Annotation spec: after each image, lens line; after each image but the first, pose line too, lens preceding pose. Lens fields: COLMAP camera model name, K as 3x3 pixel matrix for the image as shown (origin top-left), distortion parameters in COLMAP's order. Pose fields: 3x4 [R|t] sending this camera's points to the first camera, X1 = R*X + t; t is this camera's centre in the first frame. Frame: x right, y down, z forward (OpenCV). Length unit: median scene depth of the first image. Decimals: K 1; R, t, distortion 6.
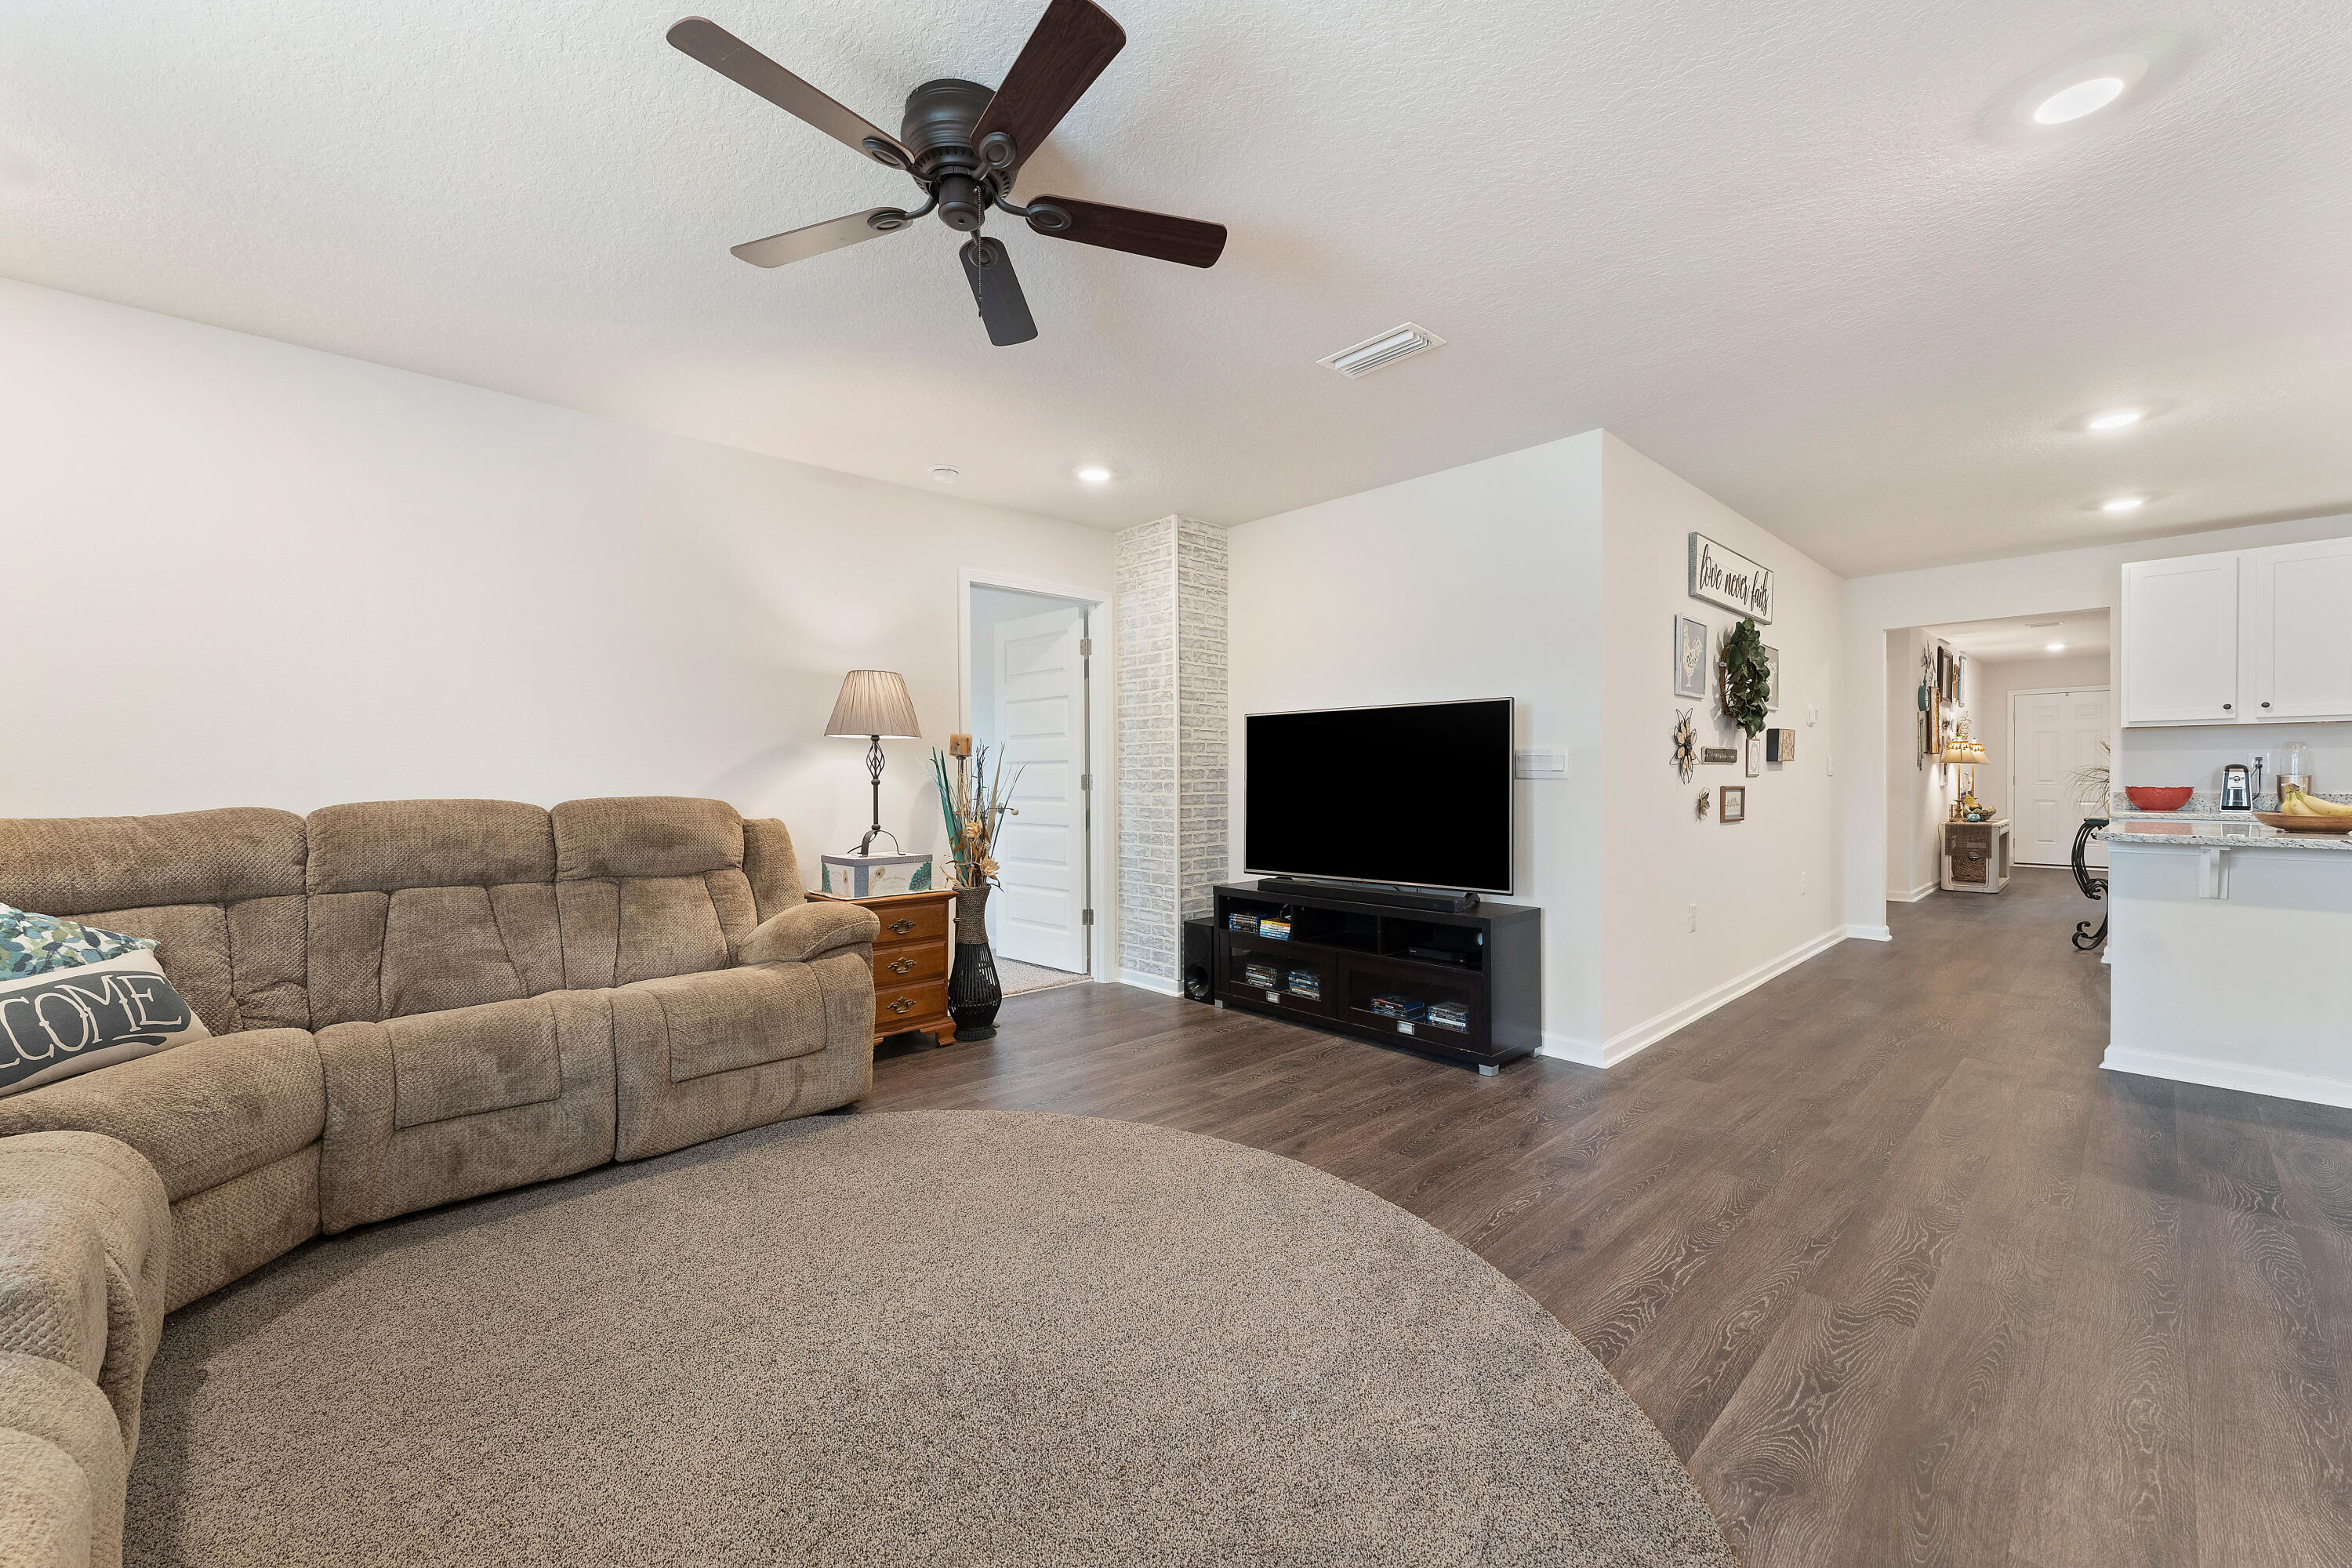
lens RADIAL K [[933.3, 0, 1172.9], [0, 933.3, 784.5], [0, 0, 1]] dist [0.002617, -0.000380]
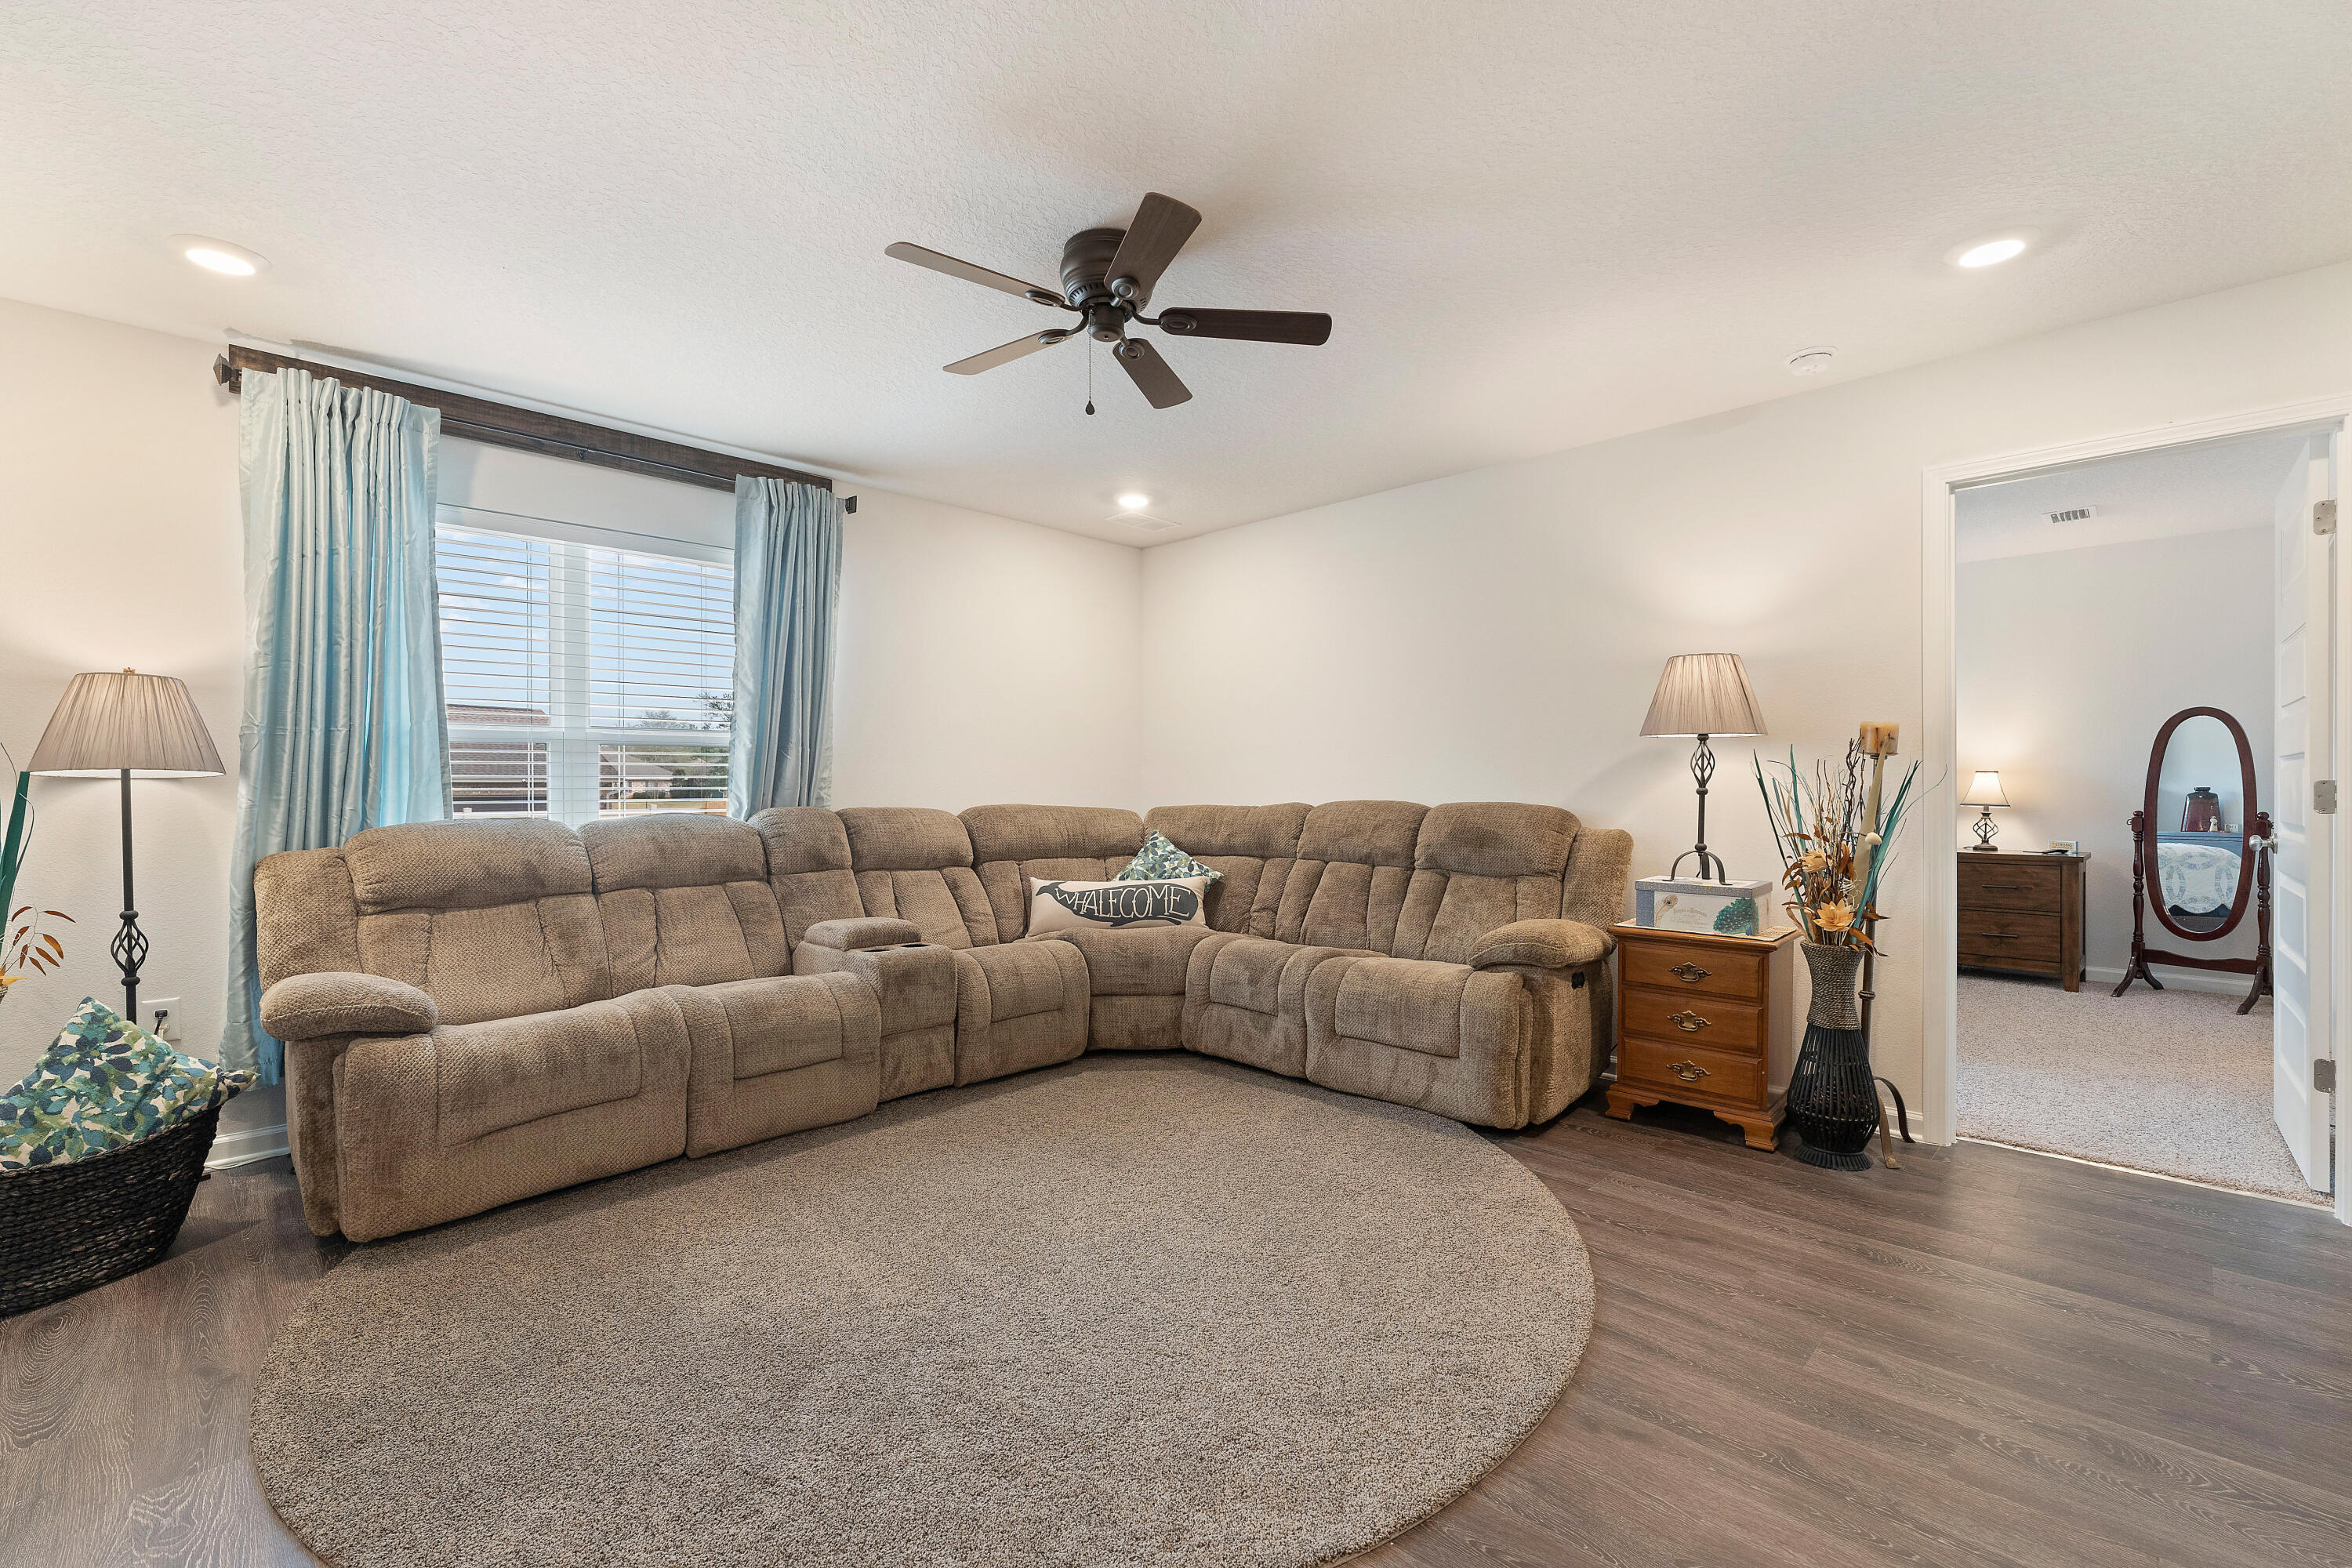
lens RADIAL K [[1020.9, 0, 1171.9], [0, 1020.9, 787.0], [0, 0, 1]] dist [-0.000240, -0.000192]
pose [[0.030730, 0.006063, -0.999509, 0.572247], [-0.007116, 0.999958, 0.005847, -0.008396], [0.999502, 0.006933, 0.030772, 0.532961]]
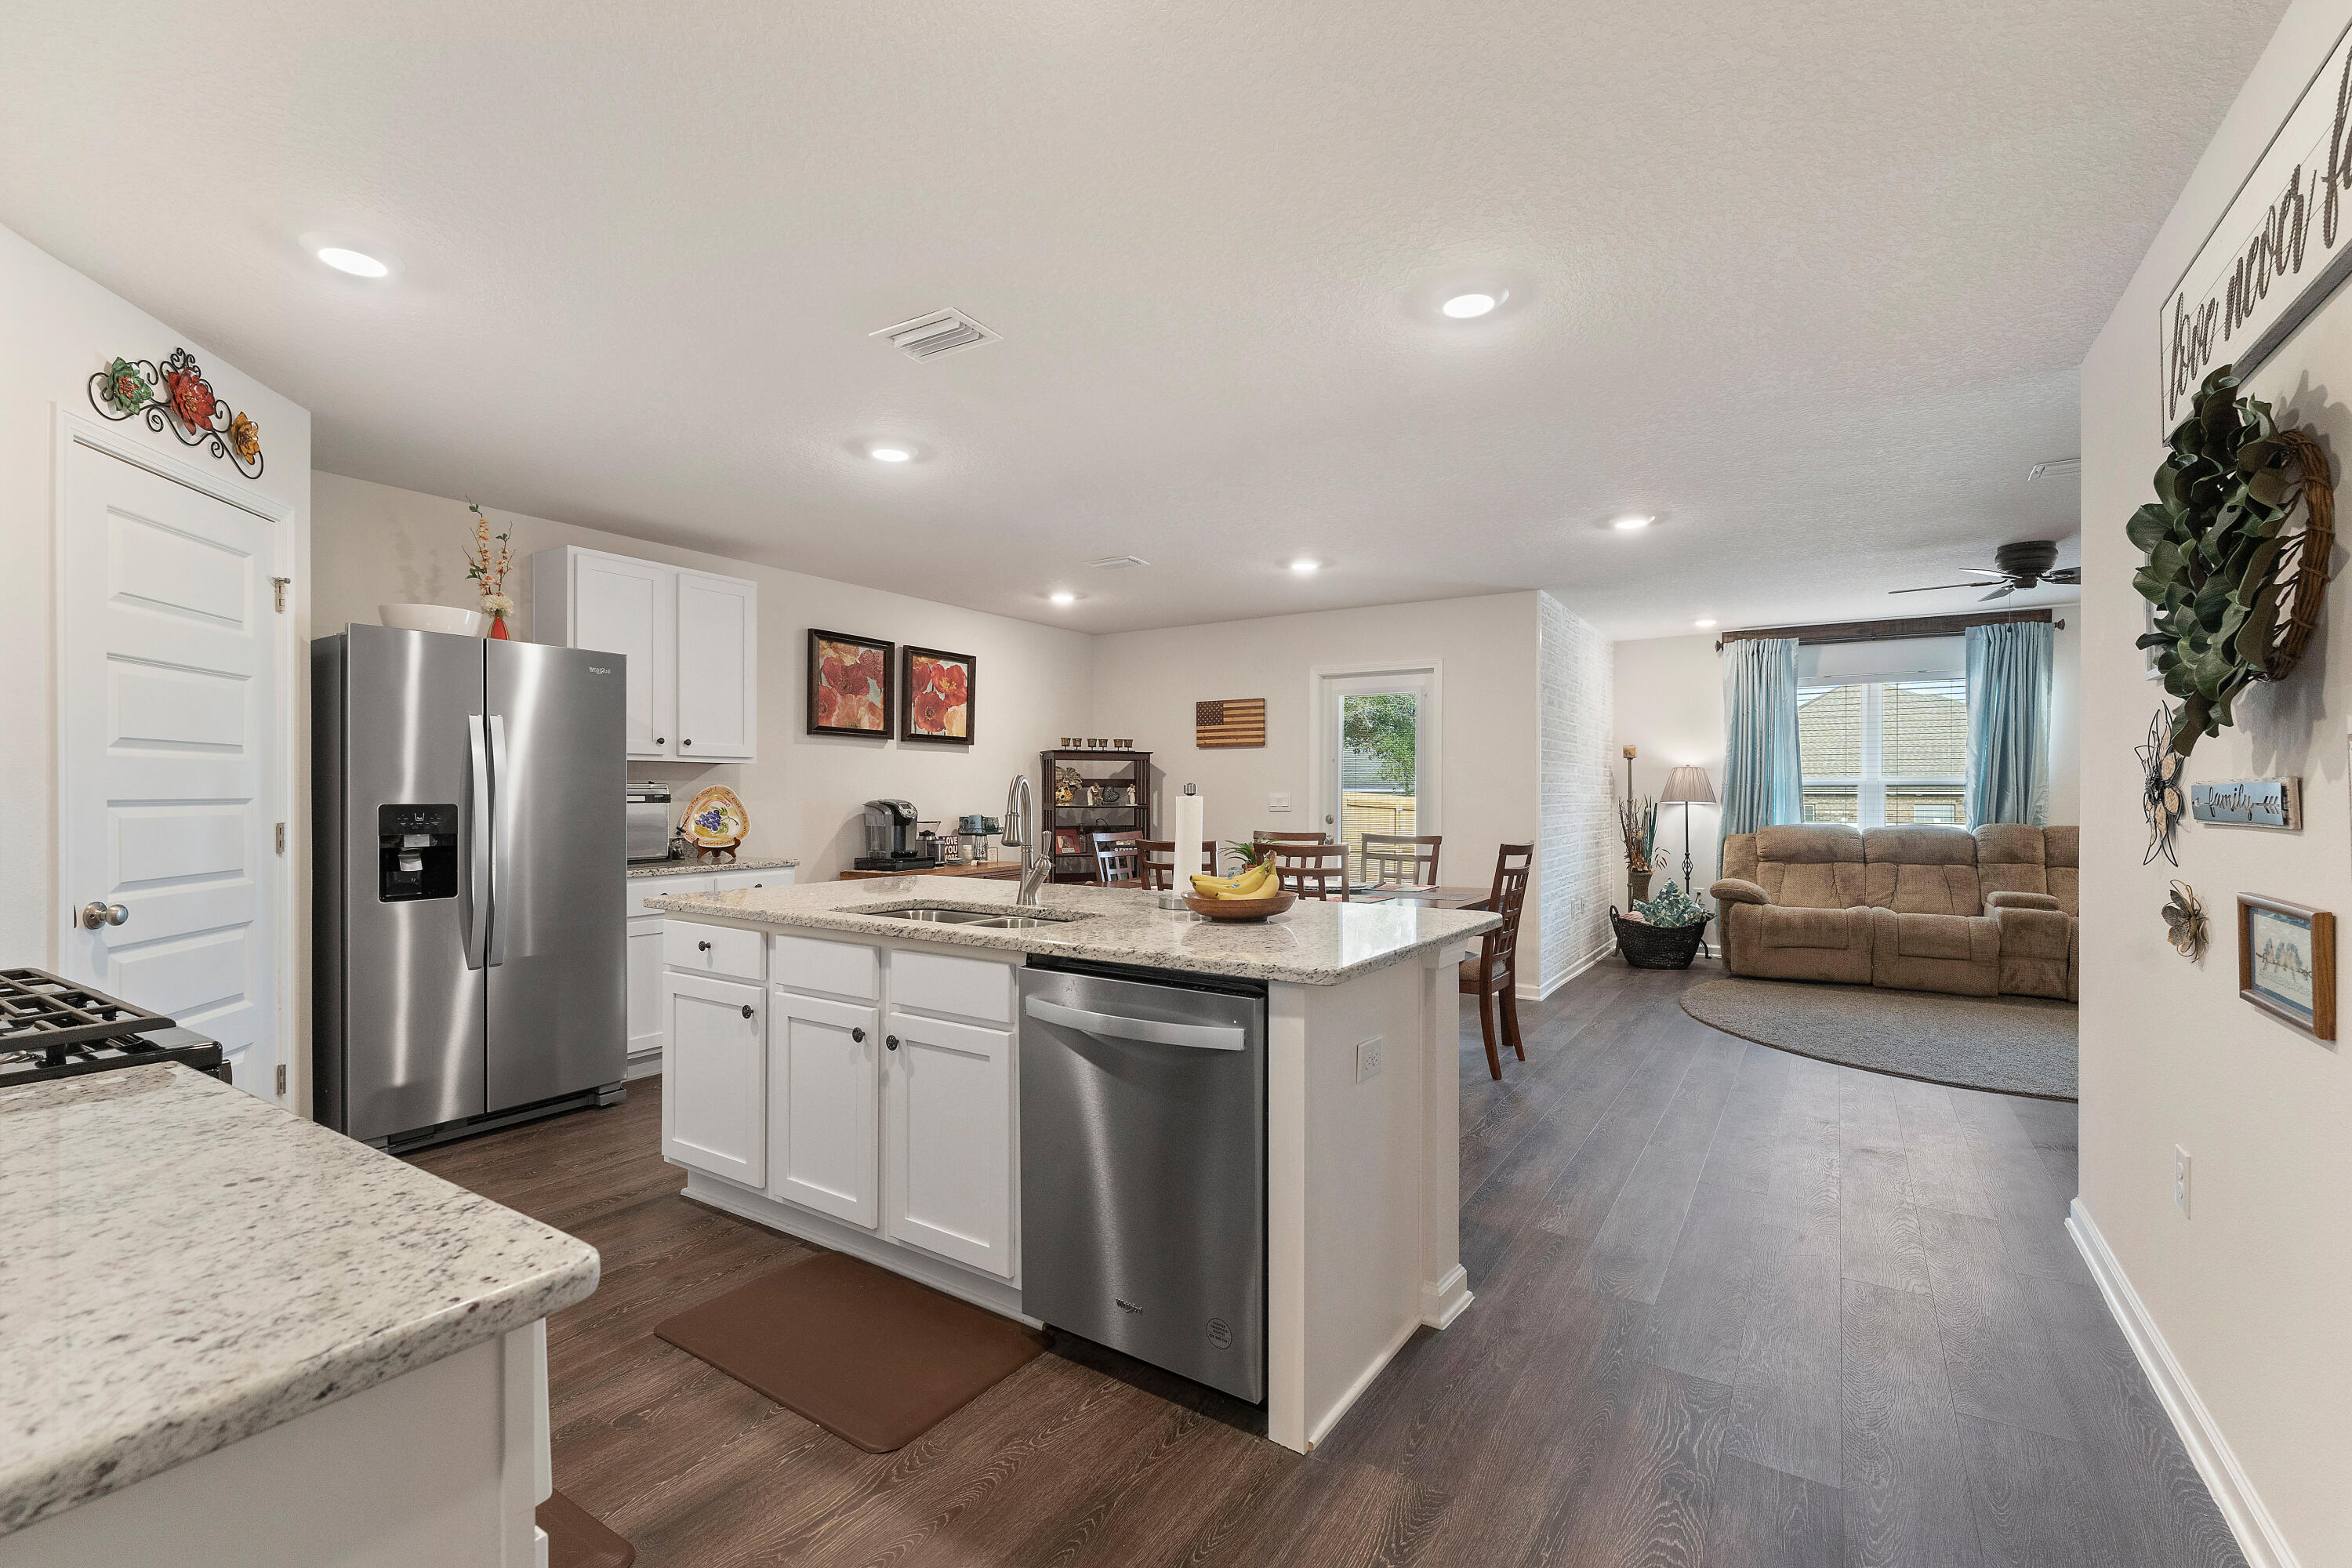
lens RADIAL K [[1022.8, 0, 1175.5], [0, 1022.8, 794.6], [0, 0, 1]] dist [-0.001607, -0.000396]
pose [[-0.971426, 0.001349, -0.237338, 1.299765], [-0.001464, 0.999931, 0.011673, -0.047398], [0.237338, 0.011687, -0.971357, 1.557809]]
